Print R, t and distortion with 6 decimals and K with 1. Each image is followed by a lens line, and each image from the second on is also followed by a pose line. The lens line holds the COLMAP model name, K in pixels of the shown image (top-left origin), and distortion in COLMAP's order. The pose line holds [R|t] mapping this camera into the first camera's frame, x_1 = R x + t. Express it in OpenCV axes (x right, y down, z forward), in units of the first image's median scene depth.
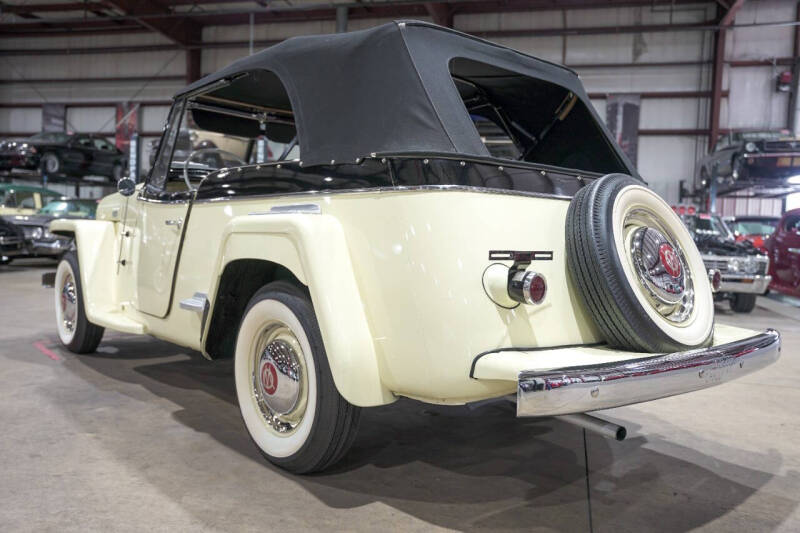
lens RADIAL K [[672.6, 0, 403.1], [0, 672.6, 265.0], [0, 0, 1]] dist [-0.074179, 0.145290]
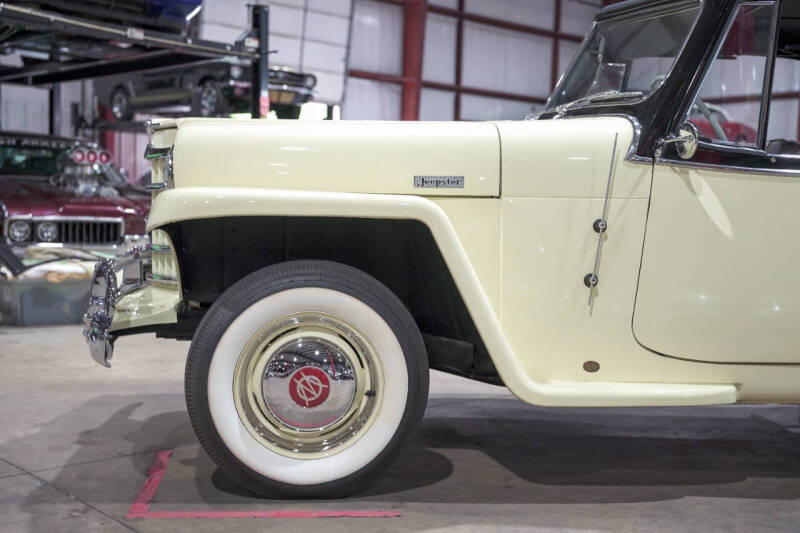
lens RADIAL K [[991.8, 0, 401.5], [0, 991.8, 267.5], [0, 0, 1]] dist [0.164911, 0.016067]
pose [[0.558425, -0.066668, 0.826872, -0.558505], [0.027729, 0.997709, 0.061716, -0.032157], [-0.829092, -0.011536, 0.558994, 0.333518]]
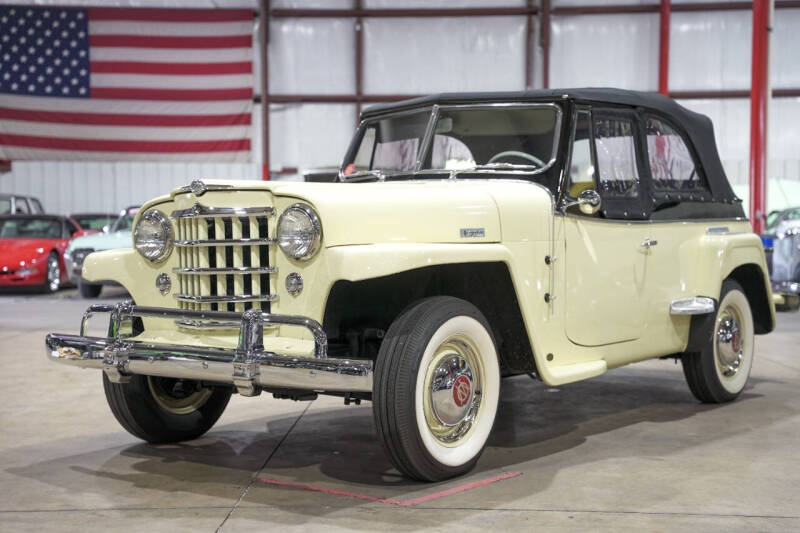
lens RADIAL K [[1229.4, 0, 401.1], [0, 1229.4, 267.8], [0, 0, 1]] dist [0.253449, 0.058101]
pose [[-0.218888, -0.060420, 0.973878, -0.847359], [0.041201, 0.996619, 0.071091, -0.069893], [-0.974880, 0.055686, -0.215658, 0.711256]]
